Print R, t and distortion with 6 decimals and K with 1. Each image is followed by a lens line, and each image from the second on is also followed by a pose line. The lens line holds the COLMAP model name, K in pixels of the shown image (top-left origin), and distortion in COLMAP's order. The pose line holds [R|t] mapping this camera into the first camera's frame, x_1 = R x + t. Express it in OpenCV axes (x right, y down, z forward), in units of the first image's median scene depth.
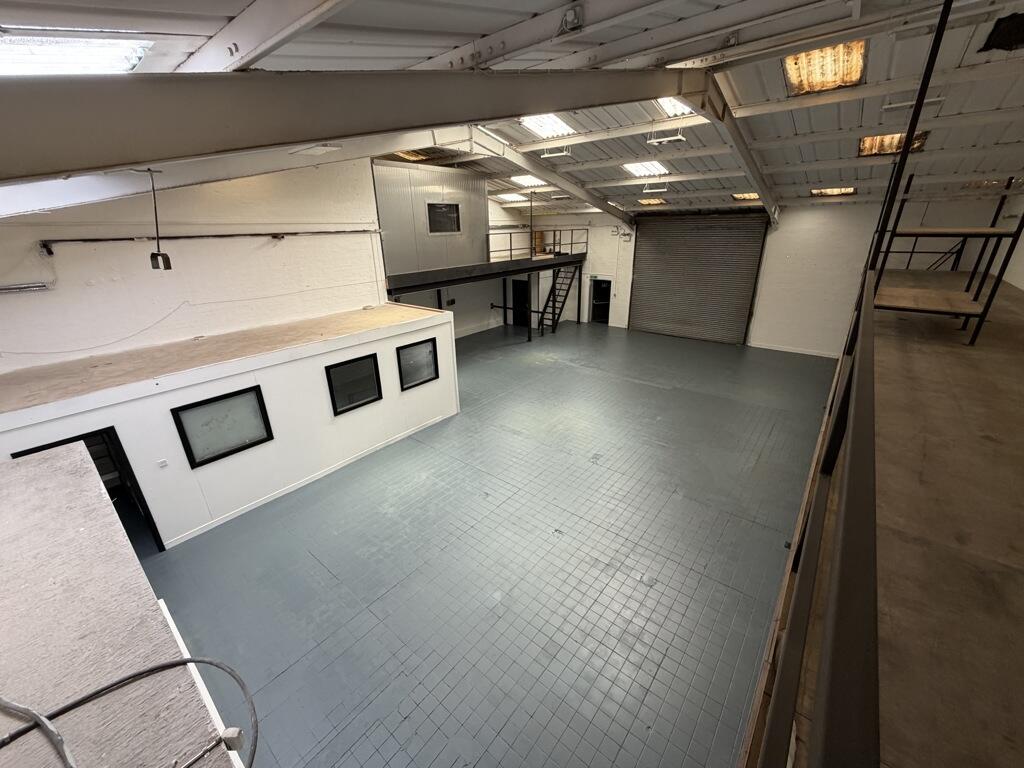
lens RADIAL K [[409.6, 0, 512.4], [0, 409.6, 384.9], [0, 0, 1]] dist [-0.002584, 0.001071]
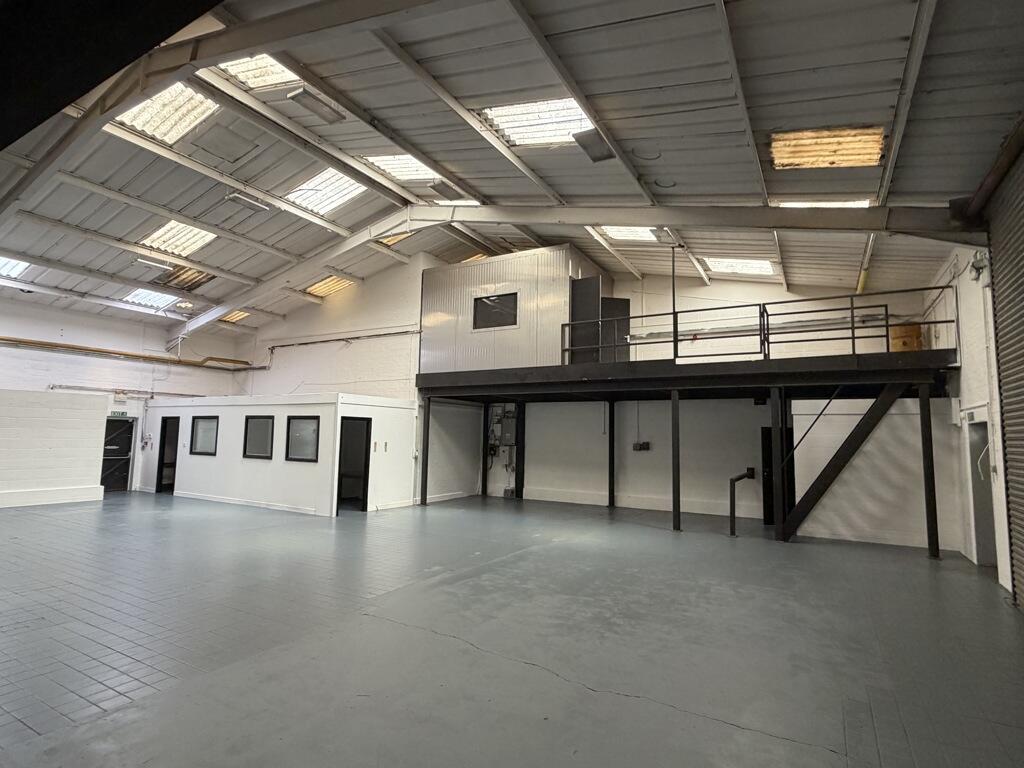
lens RADIAL K [[531.1, 0, 514.0], [0, 531.1, 386.3], [0, 0, 1]] dist [-0.004643, -0.000048]
pose [[0.160045, -0.072658, -0.984432, 1.066461], [-0.381355, 0.915305, -0.129555, -0.185739], [0.910469, 0.396153, 0.118781, 1.200879]]
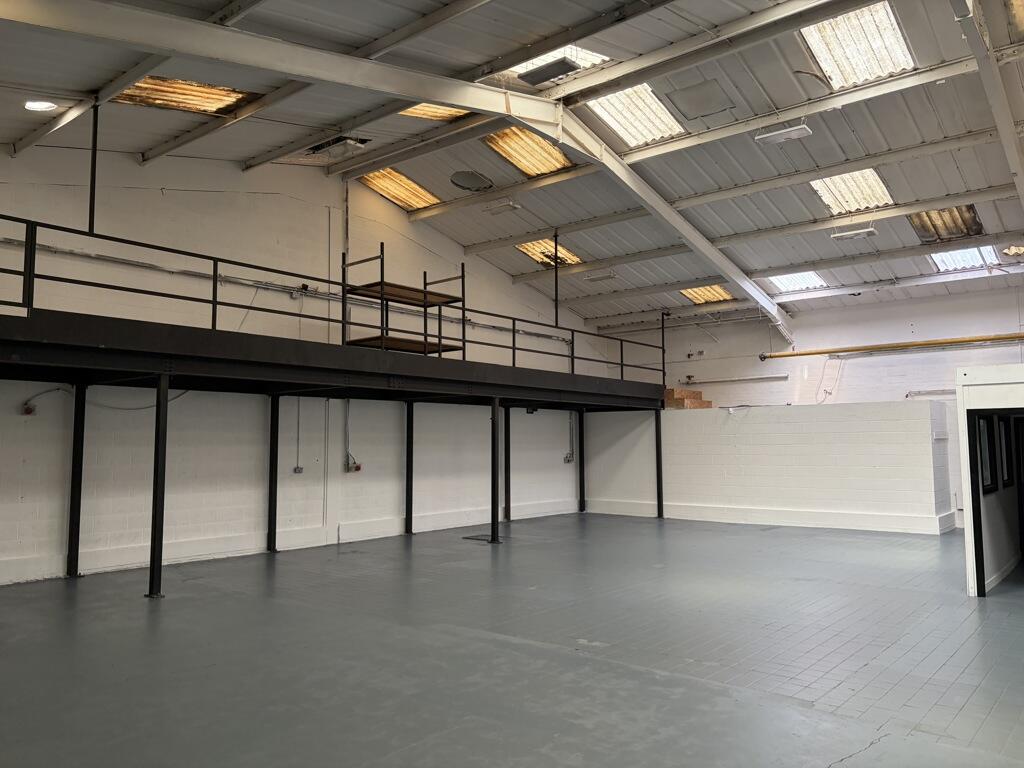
lens RADIAL K [[777.4, 0, 516.0], [0, 777.4, 379.8], [0, 0, 1]] dist [0.036781, -0.031351]
pose [[-0.999619, 0.025301, -0.011009, 0.409629], [0.021147, 0.958790, 0.283326, -0.434318], [0.017724, 0.282985, -0.958960, 1.874668]]
